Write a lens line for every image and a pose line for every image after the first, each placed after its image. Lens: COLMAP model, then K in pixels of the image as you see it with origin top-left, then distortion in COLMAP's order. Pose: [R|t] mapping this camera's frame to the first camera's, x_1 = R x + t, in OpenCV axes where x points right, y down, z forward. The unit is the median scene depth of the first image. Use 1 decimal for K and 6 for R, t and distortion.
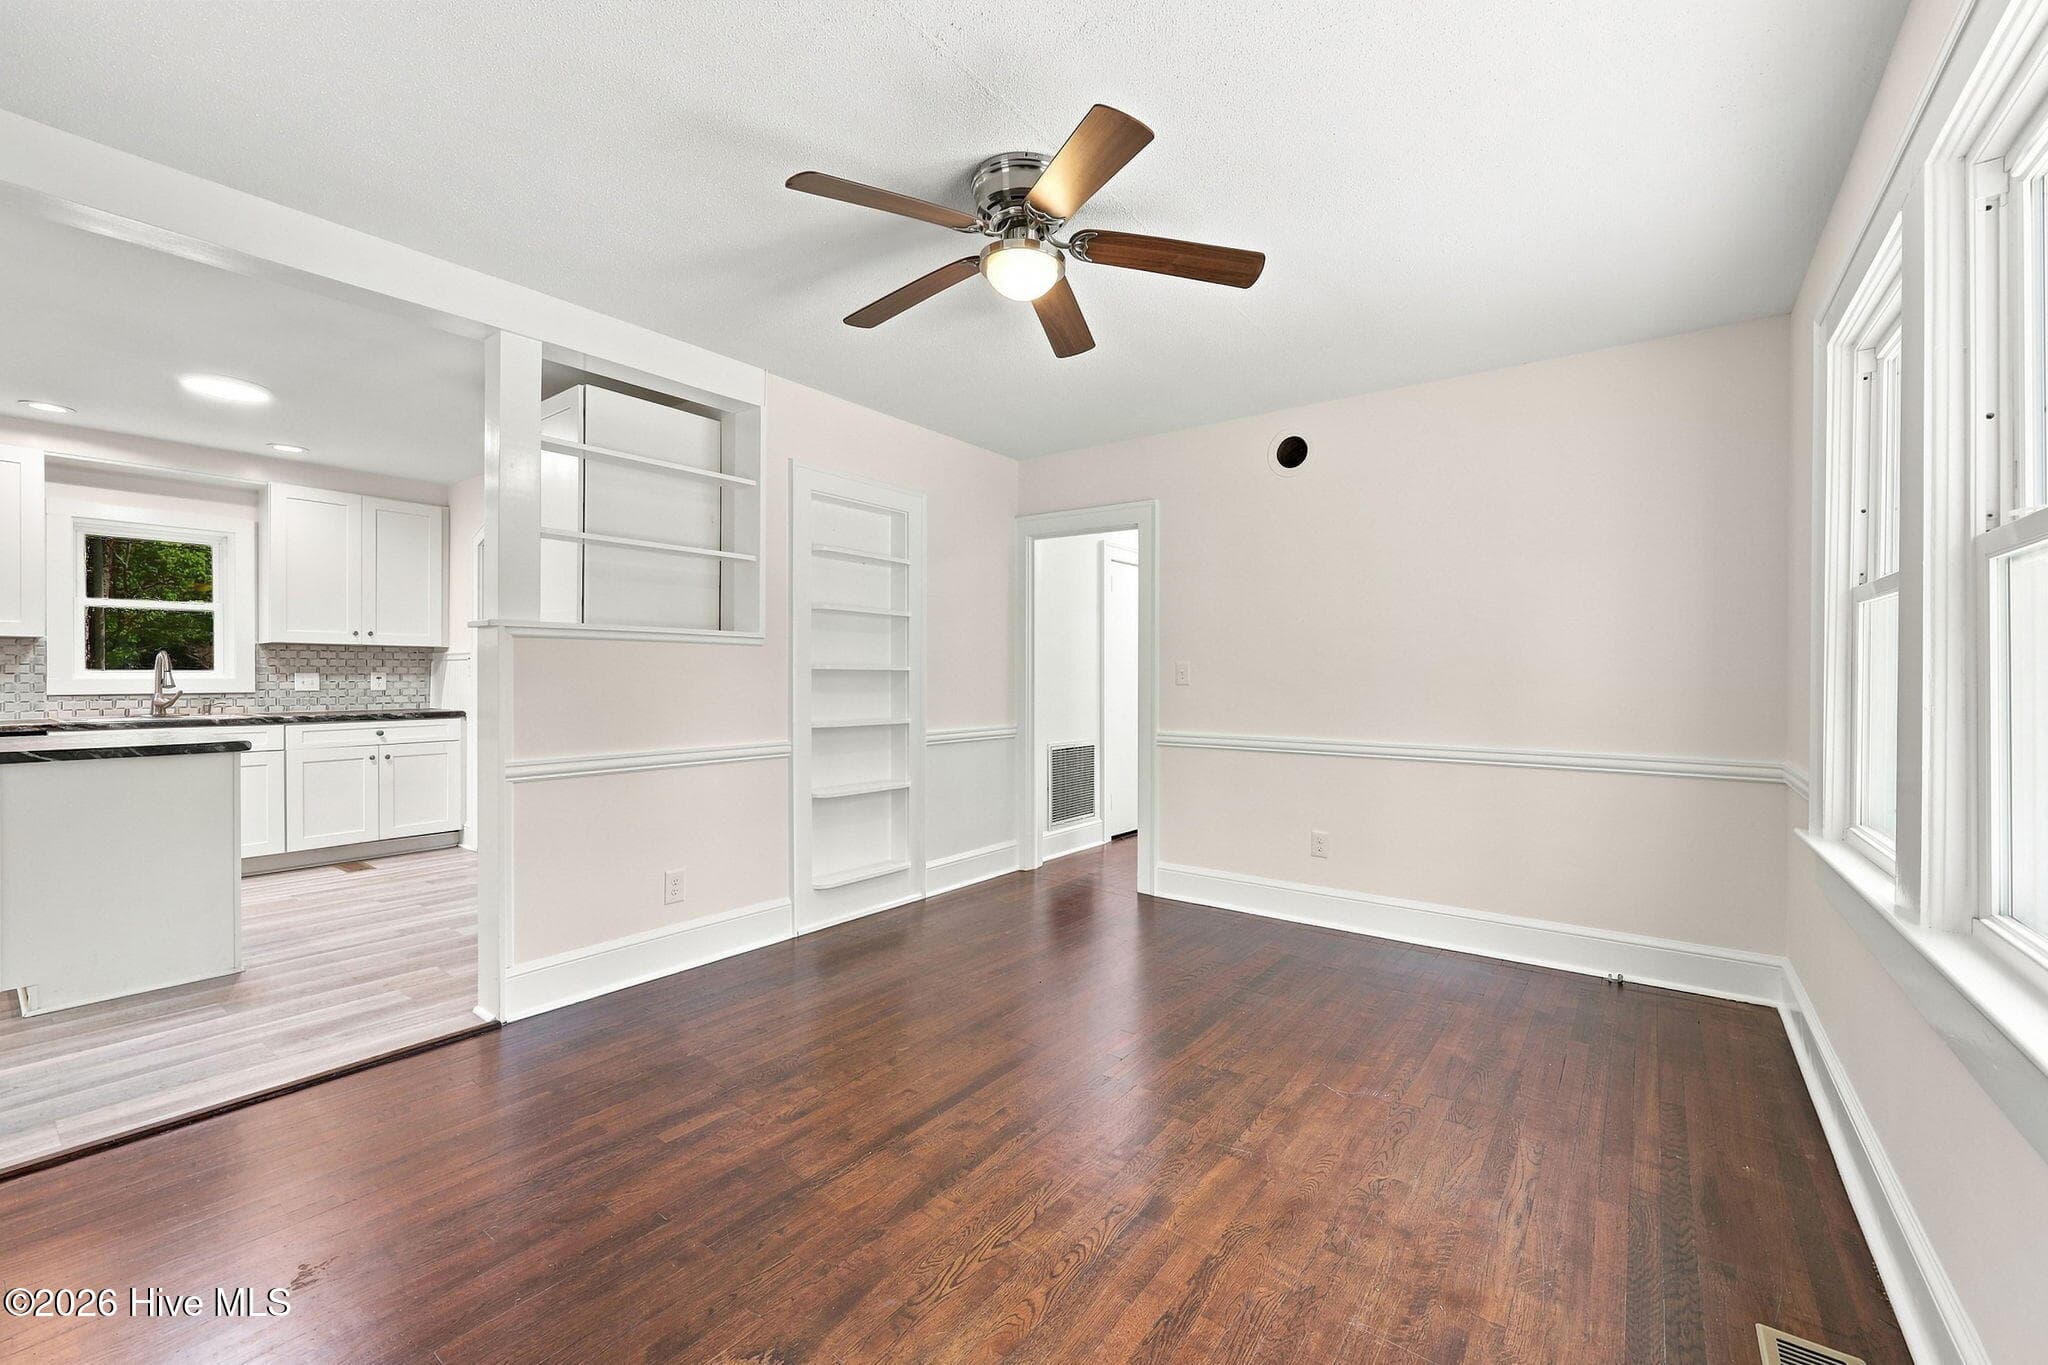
lens RADIAL K [[826.0, 0, 1024.0], [0, 826.0, 682.5], [0, 0, 1]] dist [-0.001338, -0.000088]
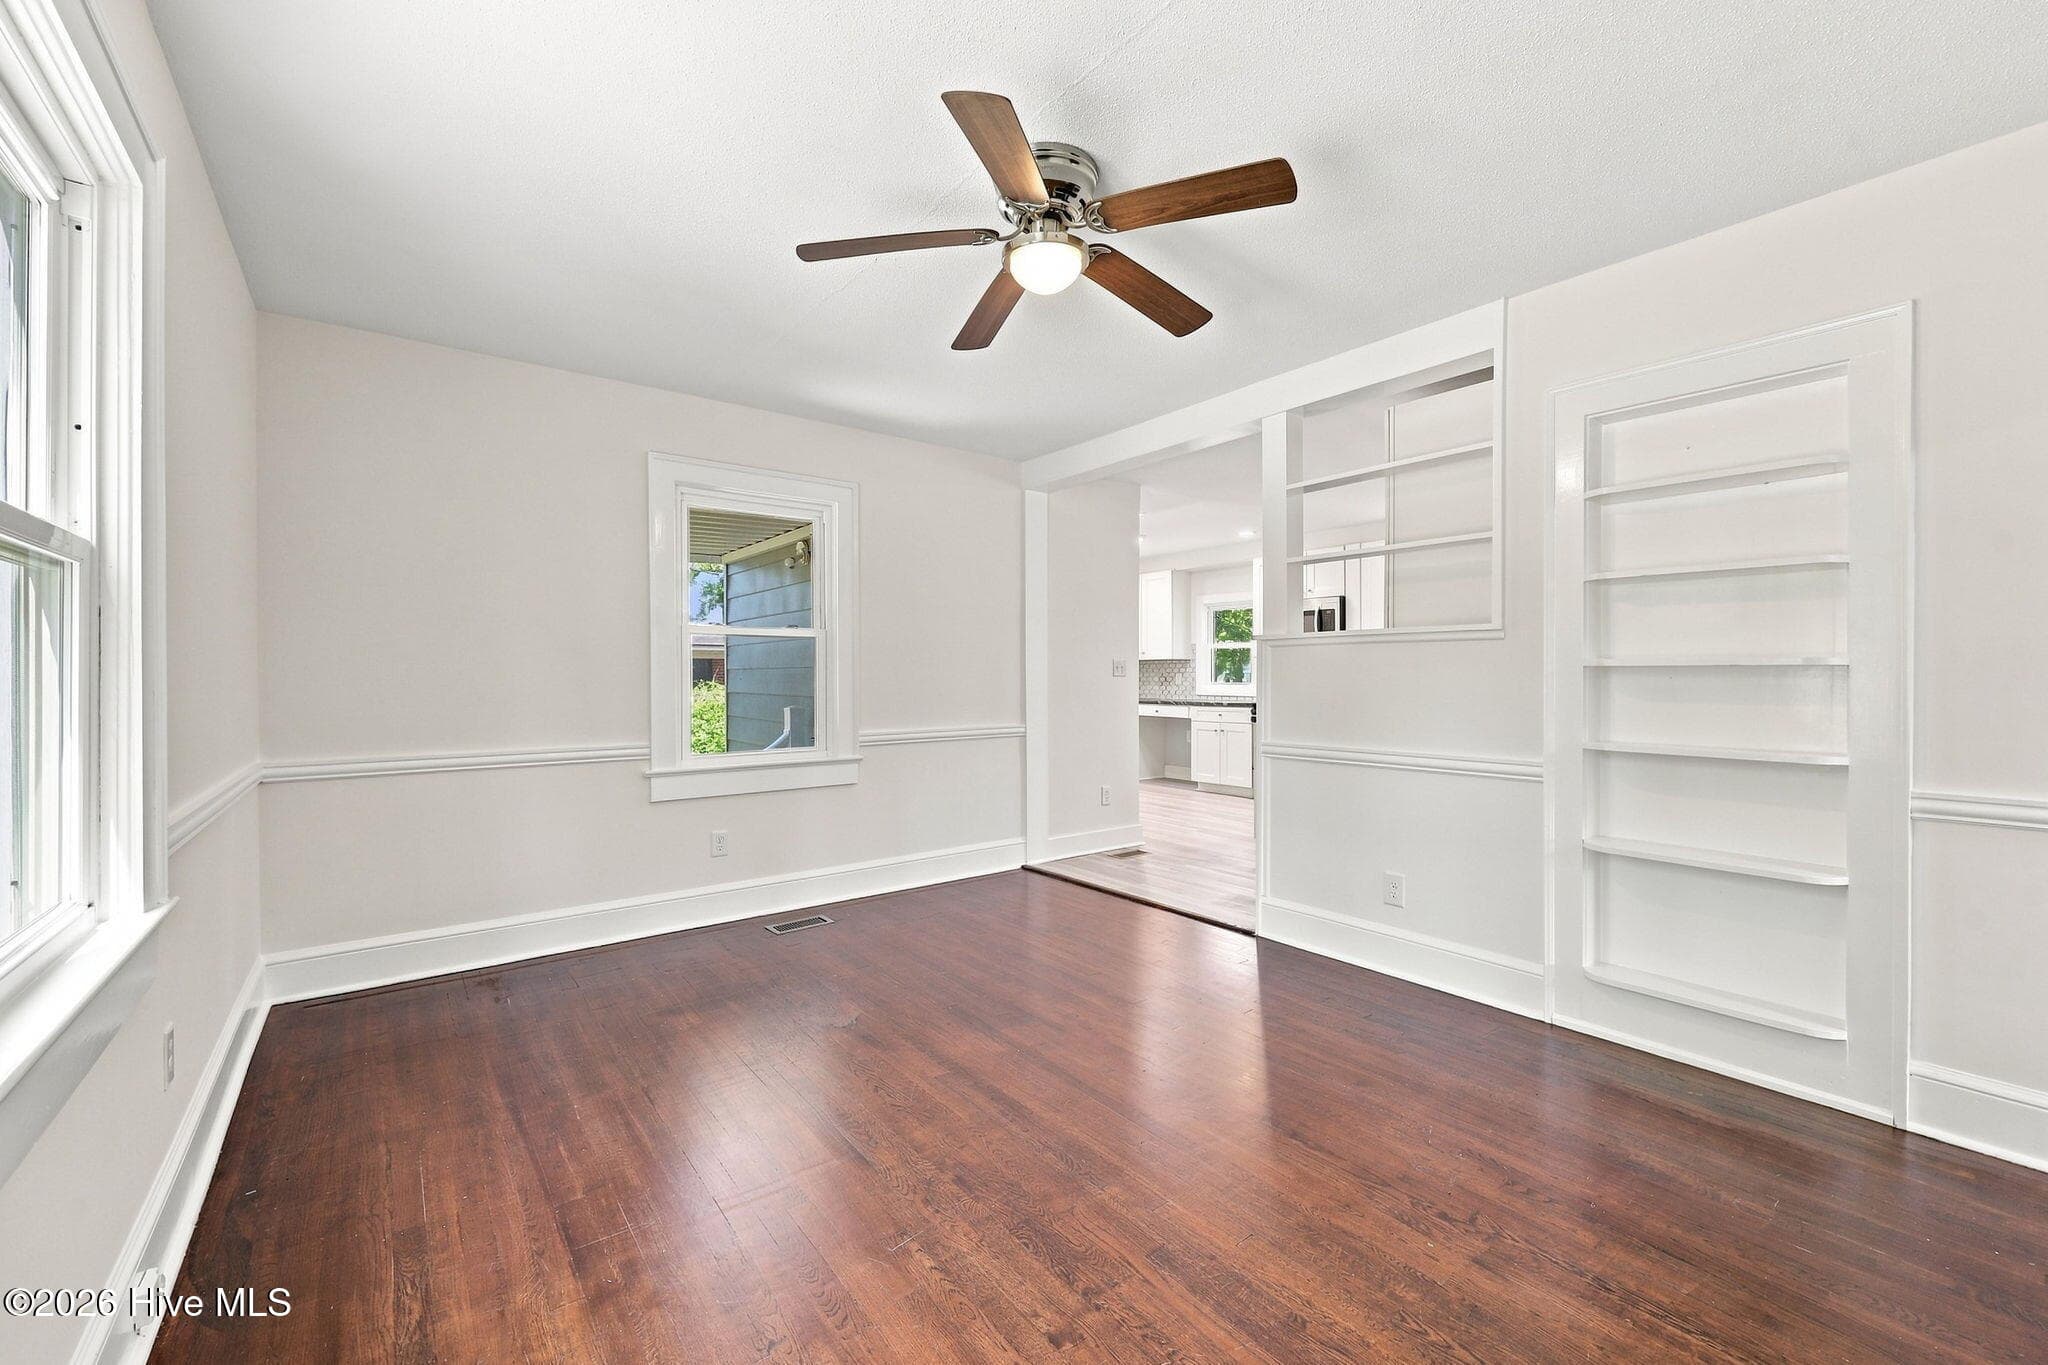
lens RADIAL K [[826.0, 0, 1024.0], [0, 826.0, 682.5], [0, 0, 1]] dist [-0.001338, -0.000088]
pose [[-0.281997, 0.008258, -0.959380, 0.765564], [0.003027, 0.999966, 0.007718, -0.011912], [0.959411, -0.000728, -0.282012, 1.007698]]
